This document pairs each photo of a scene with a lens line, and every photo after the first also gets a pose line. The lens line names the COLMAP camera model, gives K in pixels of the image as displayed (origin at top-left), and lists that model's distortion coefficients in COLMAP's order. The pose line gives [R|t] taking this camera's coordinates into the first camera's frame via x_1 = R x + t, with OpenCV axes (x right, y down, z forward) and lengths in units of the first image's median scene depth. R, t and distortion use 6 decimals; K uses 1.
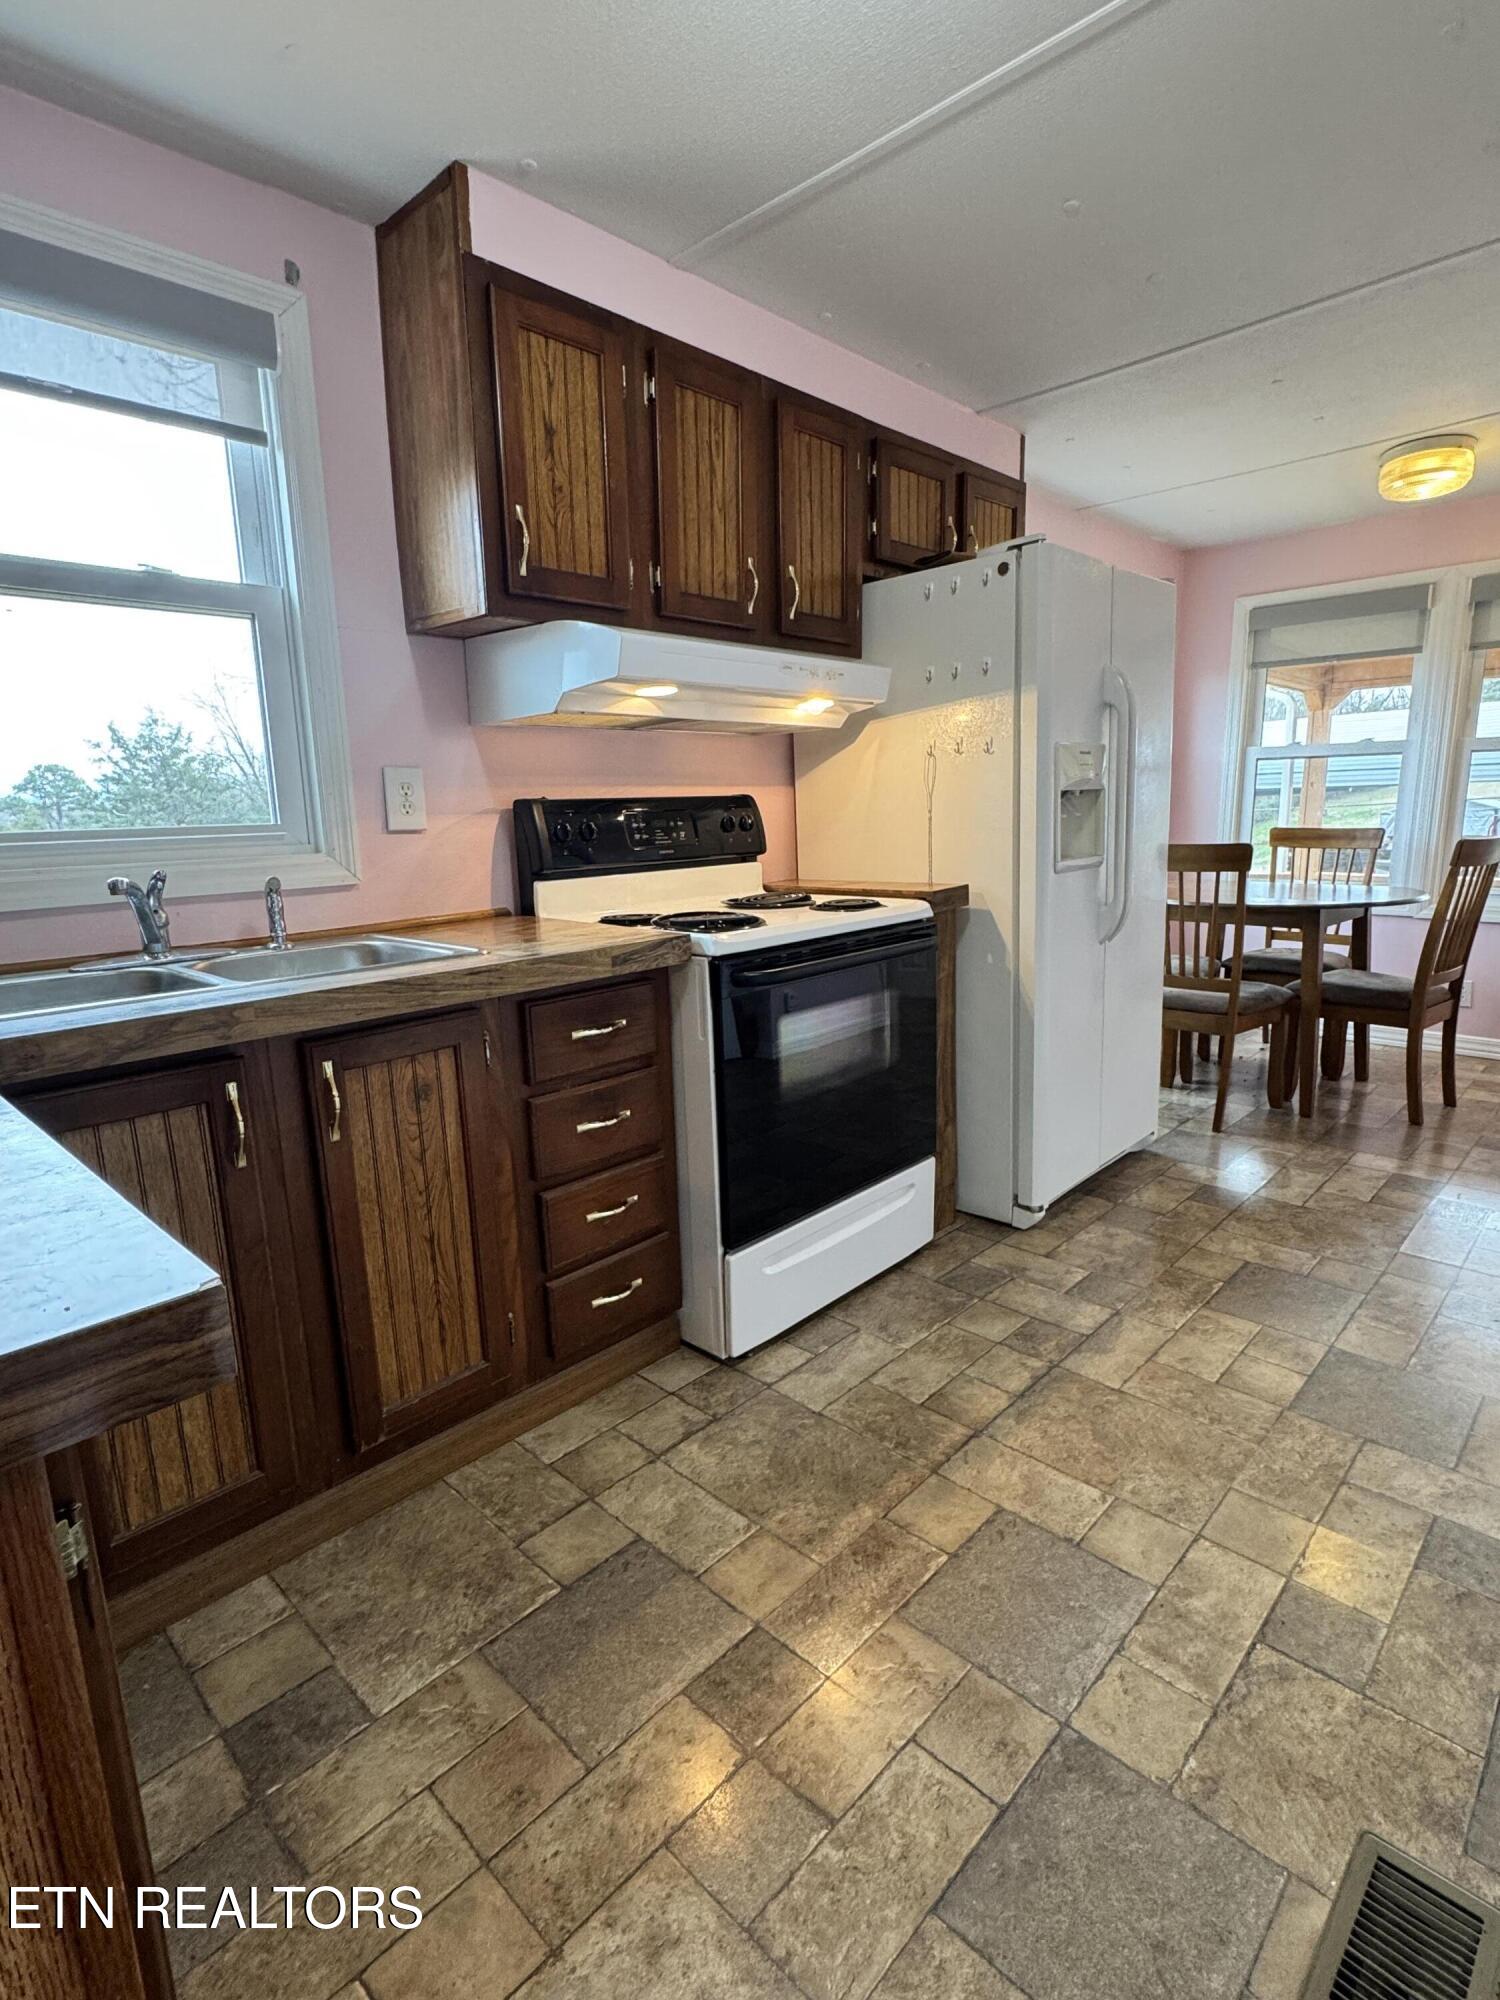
lens RADIAL K [[991.2, 0, 750.0], [0, 991.2, 1000.0], [0, 0, 1]] dist [-0.004509, -0.000736]
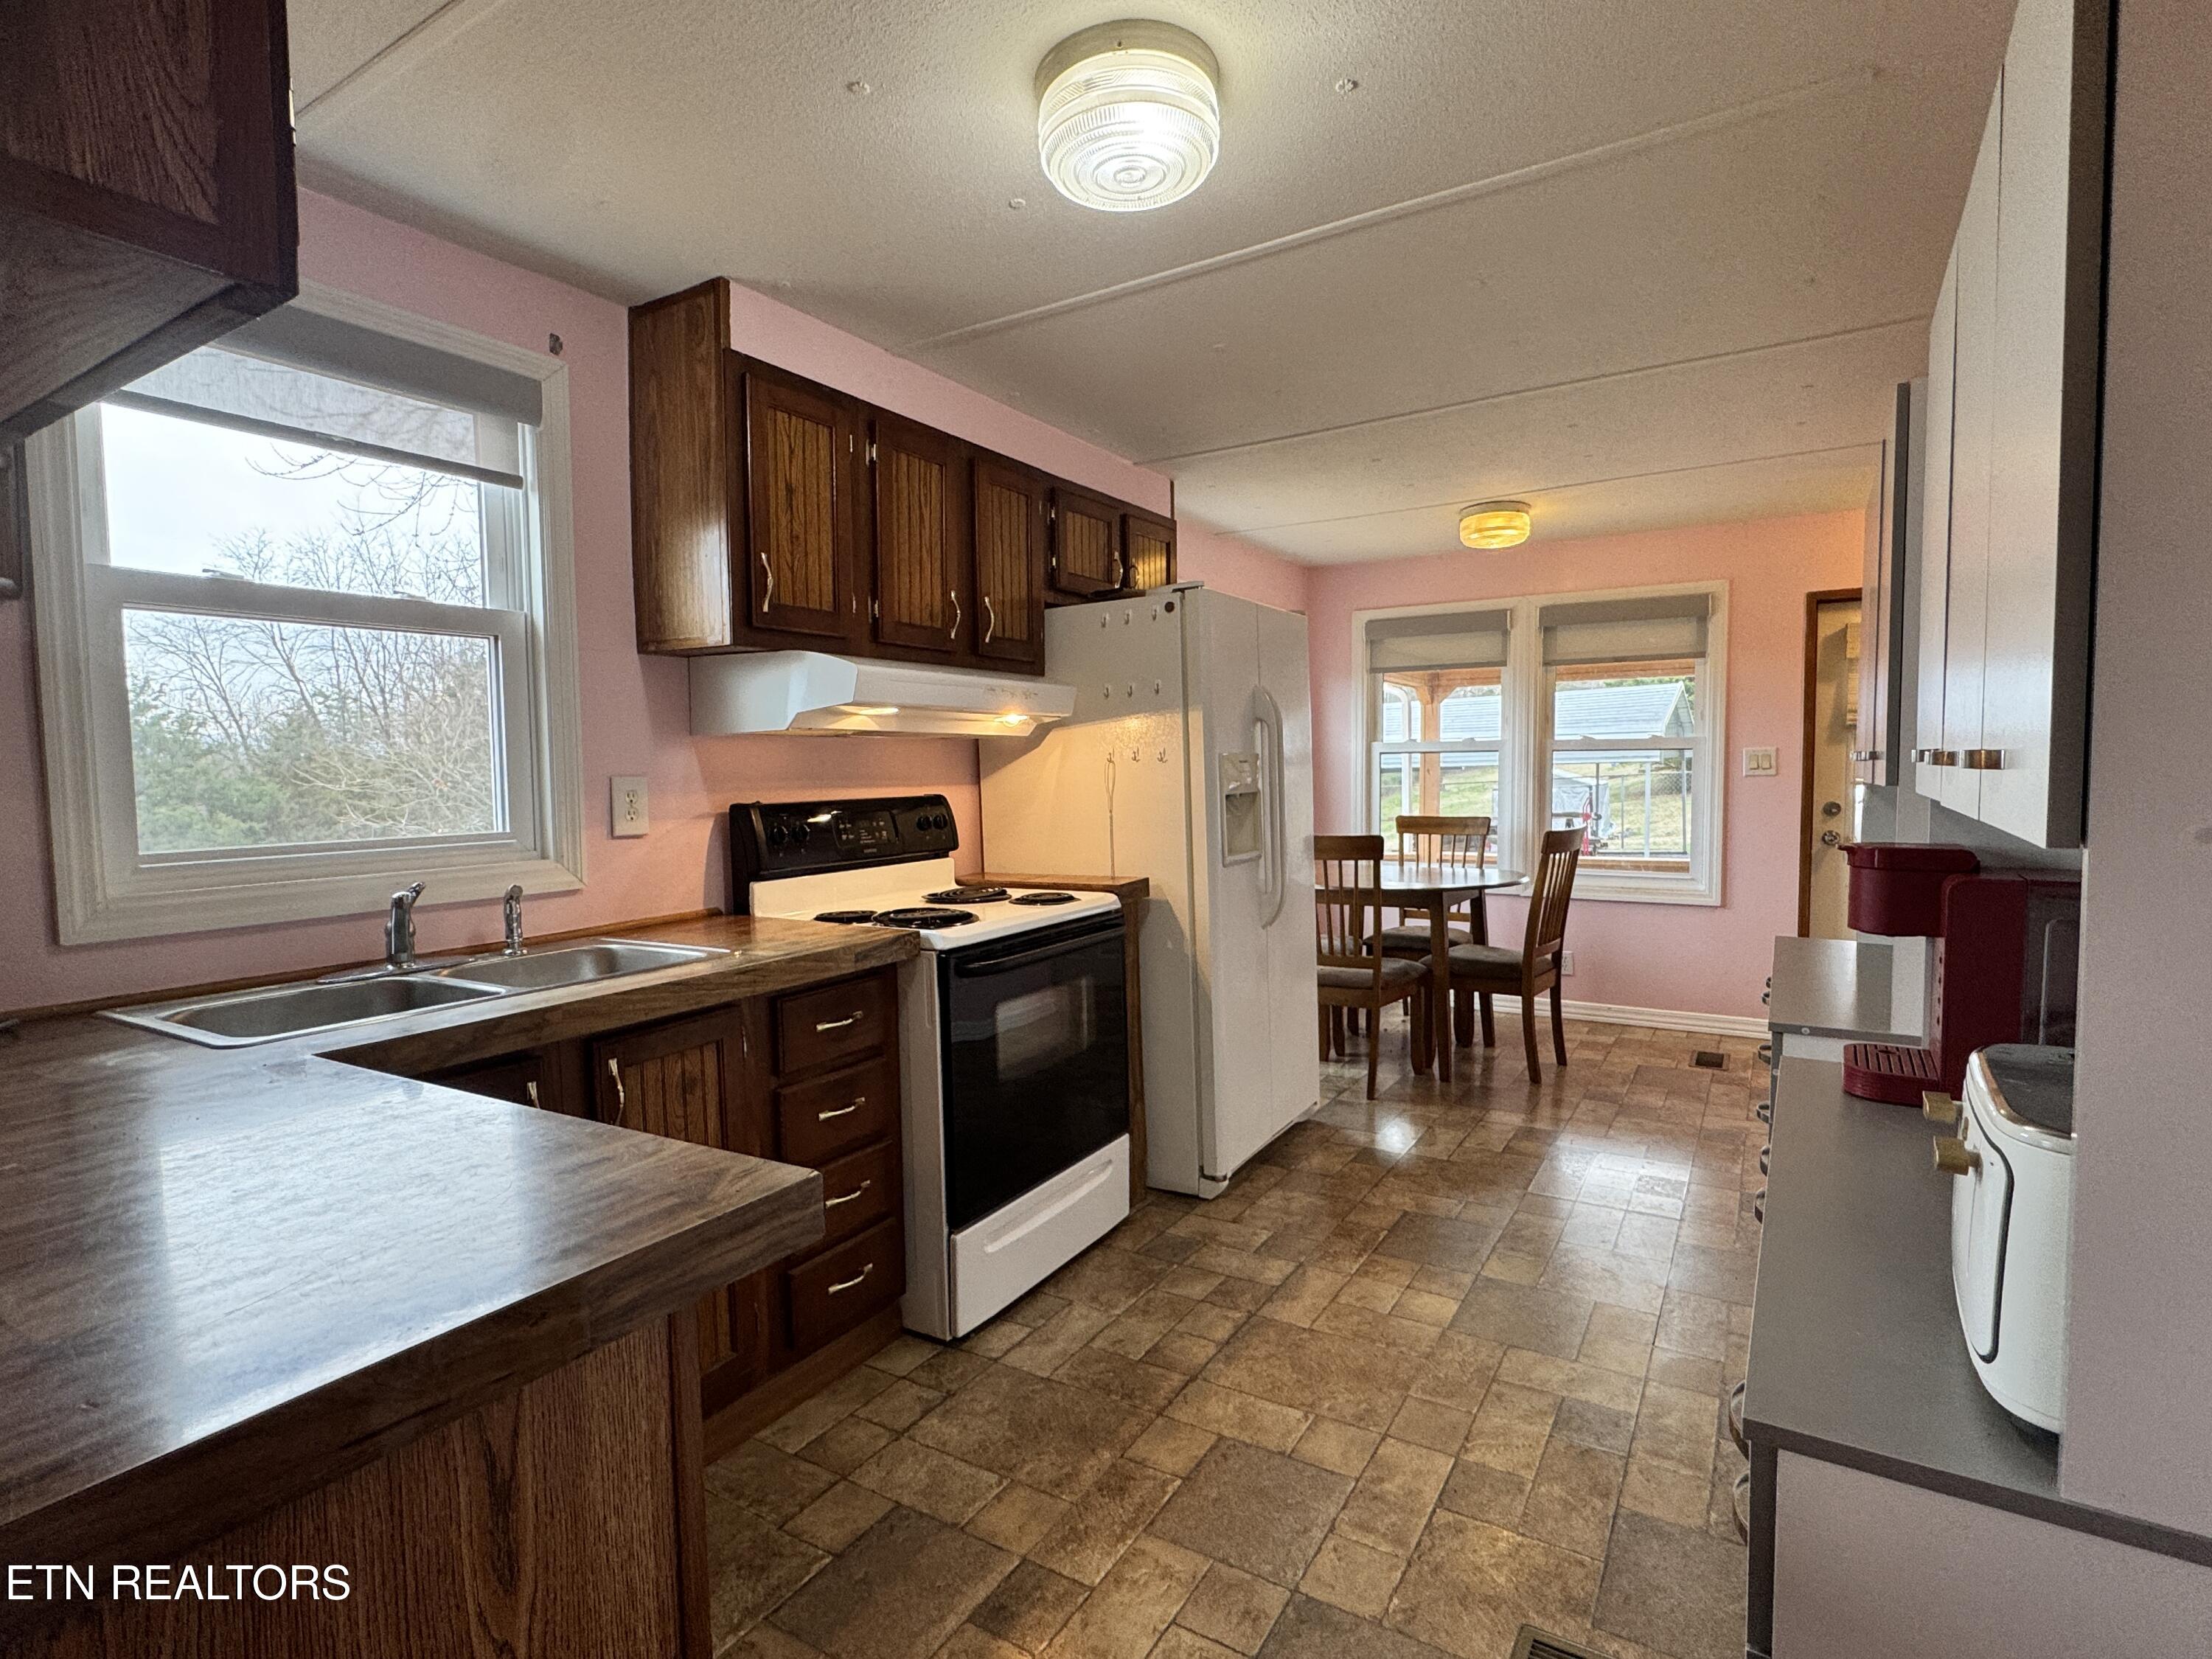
lens RADIAL K [[1096.2, 0, 1101.4], [0, 1096.2, 832.1], [0, 0, 1]] dist [-0.004509, -0.000736]
pose [[0.976690, -0.004015, 0.214617, -0.117444], [0.034463, 0.989788, -0.138318, 0.000241], [-0.211870, 0.142490, 0.966855, -0.222574]]
